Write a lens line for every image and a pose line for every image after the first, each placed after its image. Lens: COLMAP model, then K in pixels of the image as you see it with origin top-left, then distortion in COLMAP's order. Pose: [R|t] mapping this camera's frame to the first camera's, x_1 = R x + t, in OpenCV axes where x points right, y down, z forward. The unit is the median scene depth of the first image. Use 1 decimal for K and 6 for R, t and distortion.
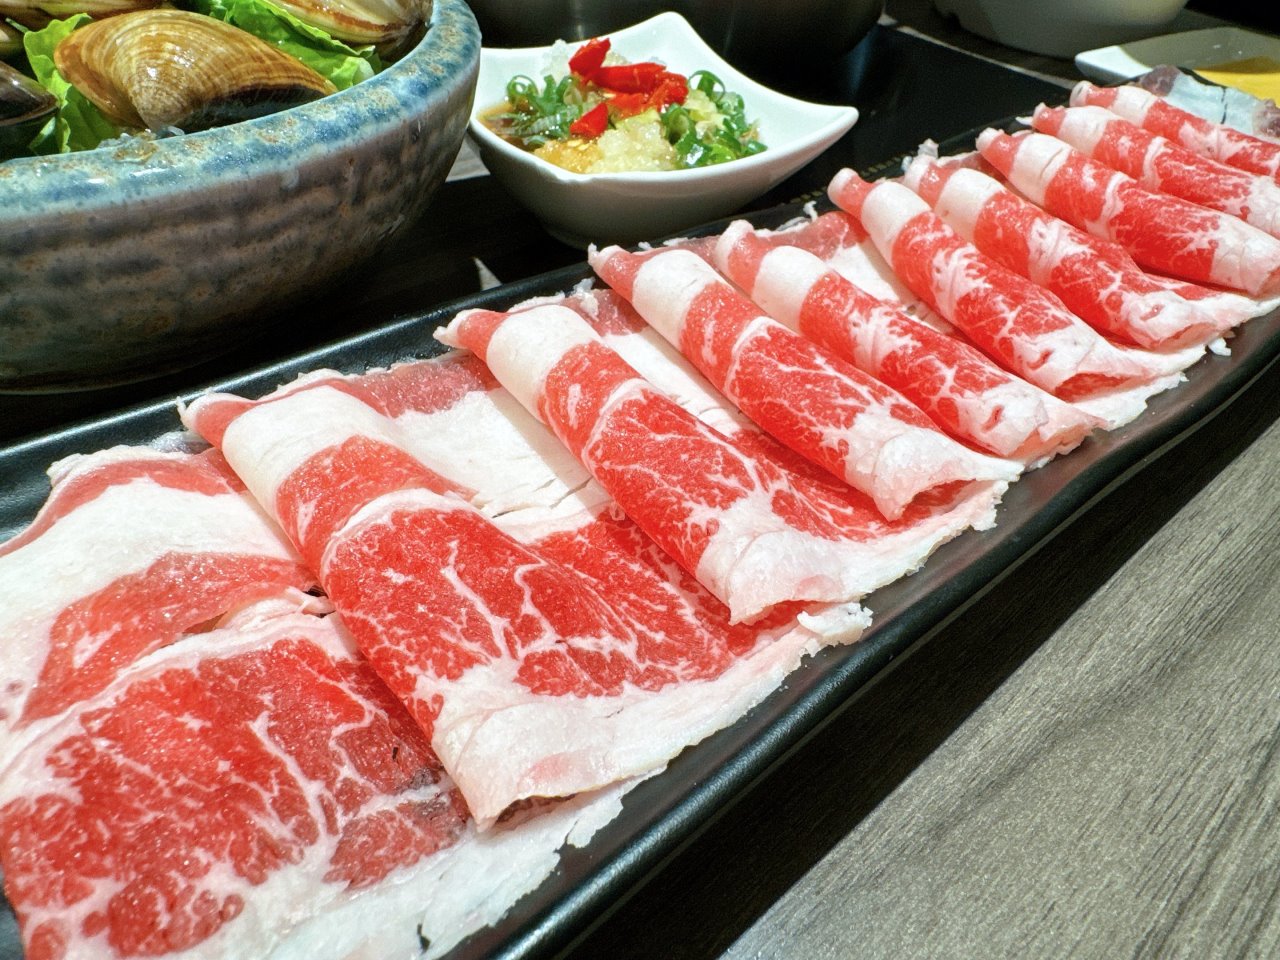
lens RADIAL K [[913.5, 0, 640.0], [0, 913.5, 480.0], [0, 0, 1]] dist [-0.000541, 0.001506]
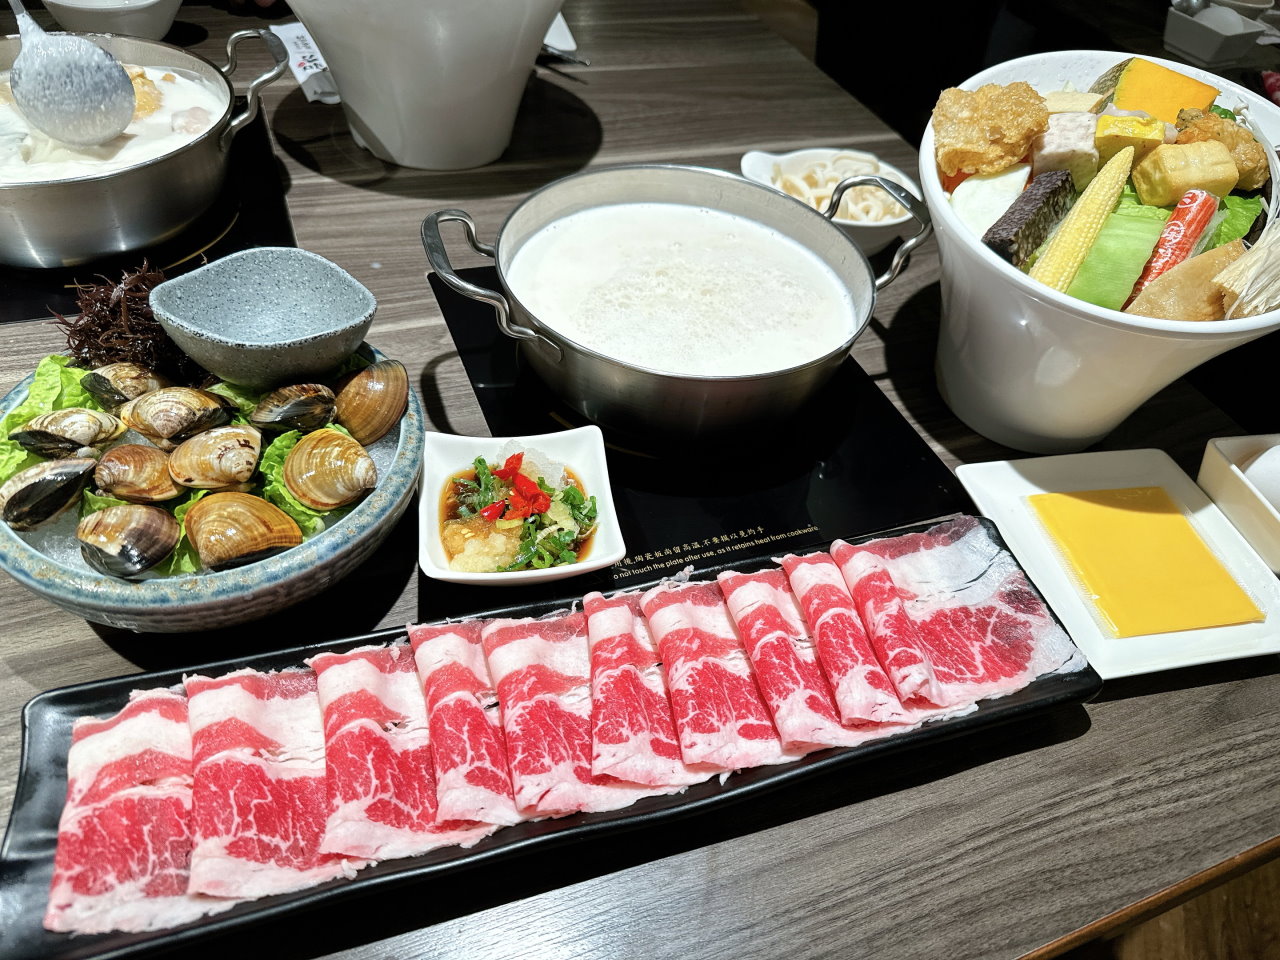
lens RADIAL K [[921.9, 0, 645.1], [0, 921.9, 482.4], [0, 0, 1]] dist [-0.009414, -0.013038]
pose [[0.920074, 0.284872, -0.268909, 1.348872], [-0.278422, 0.958411, 0.062684, -1.257951], [0.275583, 0.017196, 0.961124, -1.228454]]
